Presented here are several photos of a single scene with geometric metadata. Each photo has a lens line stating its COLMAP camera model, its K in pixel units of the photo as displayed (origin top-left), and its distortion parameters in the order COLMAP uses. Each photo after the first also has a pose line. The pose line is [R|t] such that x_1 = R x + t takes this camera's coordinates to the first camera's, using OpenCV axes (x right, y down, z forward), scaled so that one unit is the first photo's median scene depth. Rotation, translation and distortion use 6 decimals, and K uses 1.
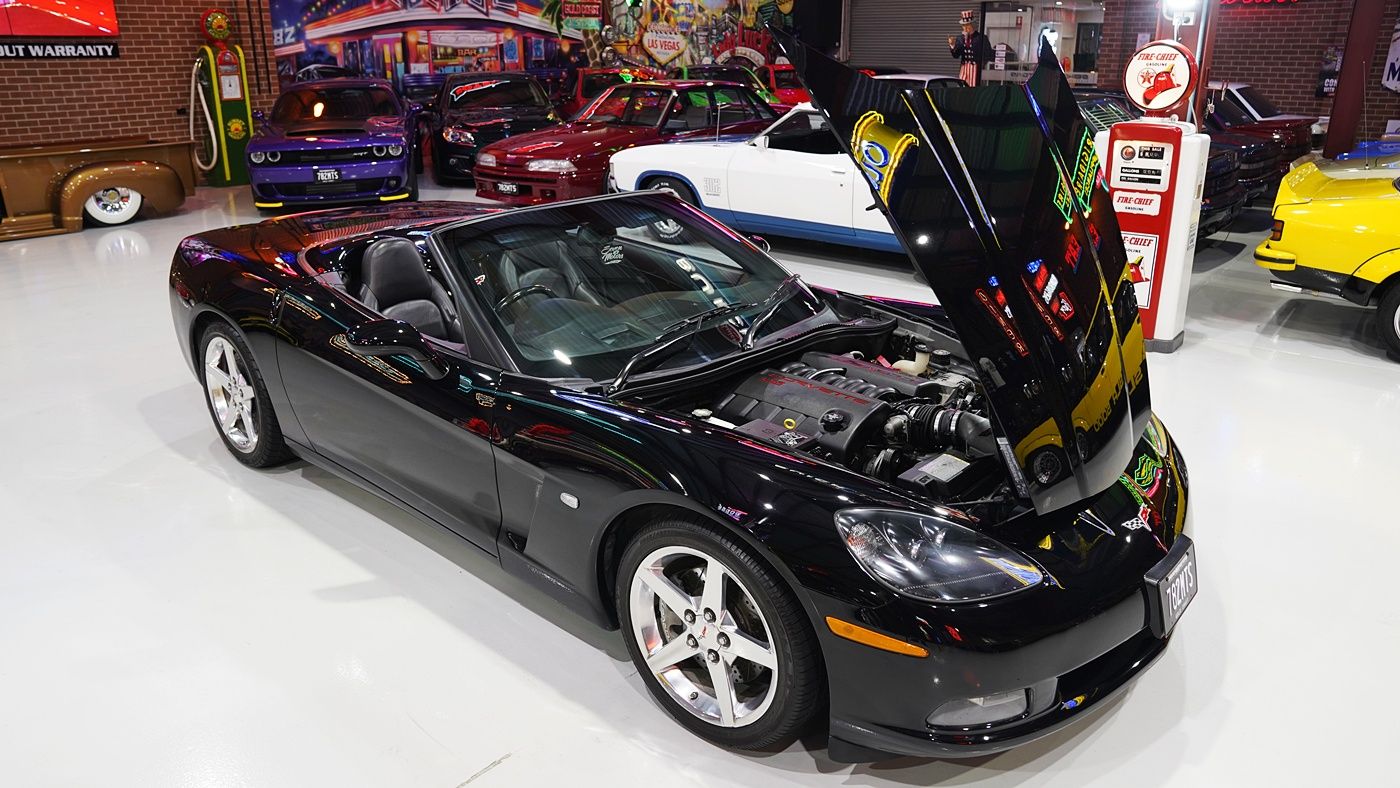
lens RADIAL K [[1002.5, 0, 700.0], [0, 1002.5, 394.0], [0, 0, 1]] dist [-0.131552, 0.111465]
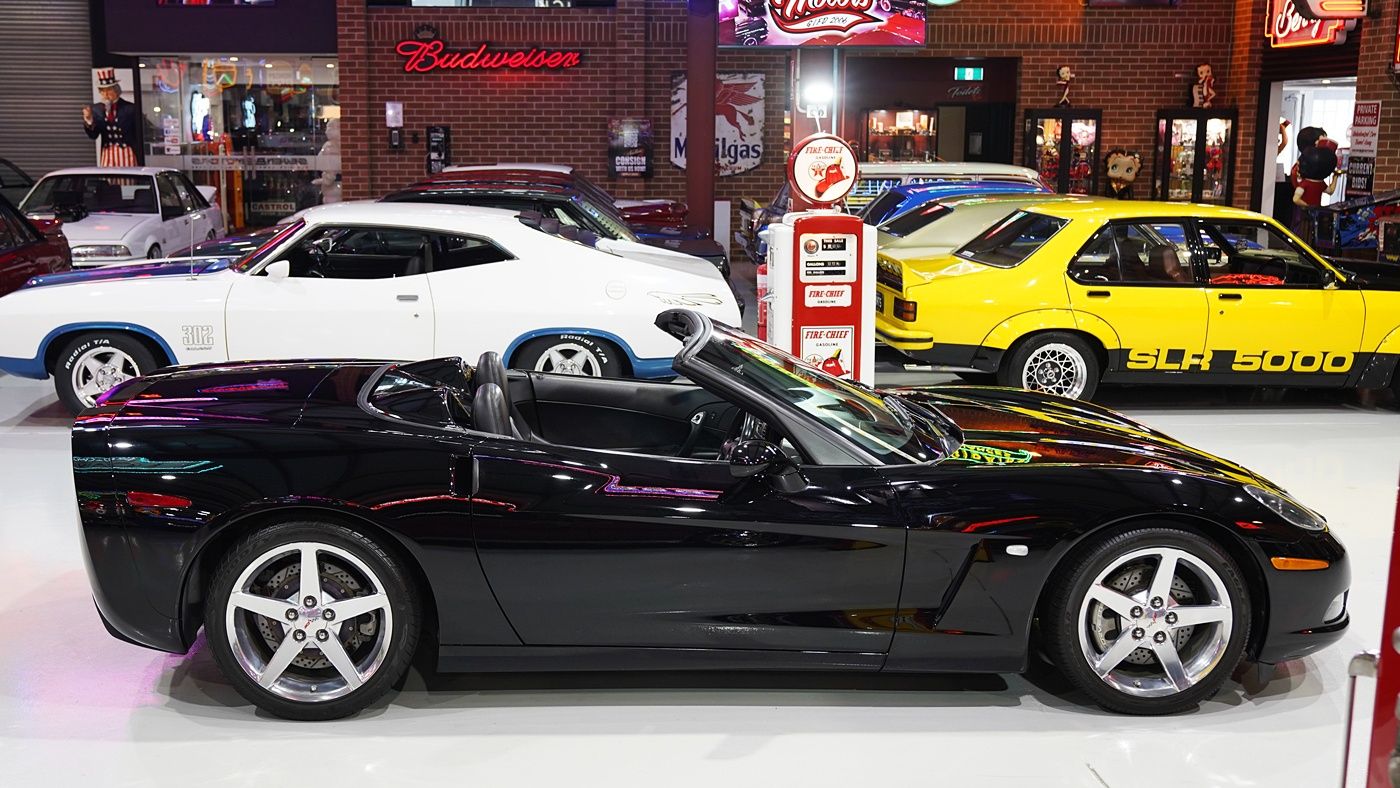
lens RADIAL K [[1625.9, 0, 700.0], [0, 1625.9, 394.0], [0, 0, 1]] dist [0.006750, 0.028364]
pose [[0.723839, -0.111179, 0.680952, -0.360808], [0.223220, 0.971590, -0.078647, -0.000510], [-0.652863, 0.208930, 0.728092, -0.036981]]
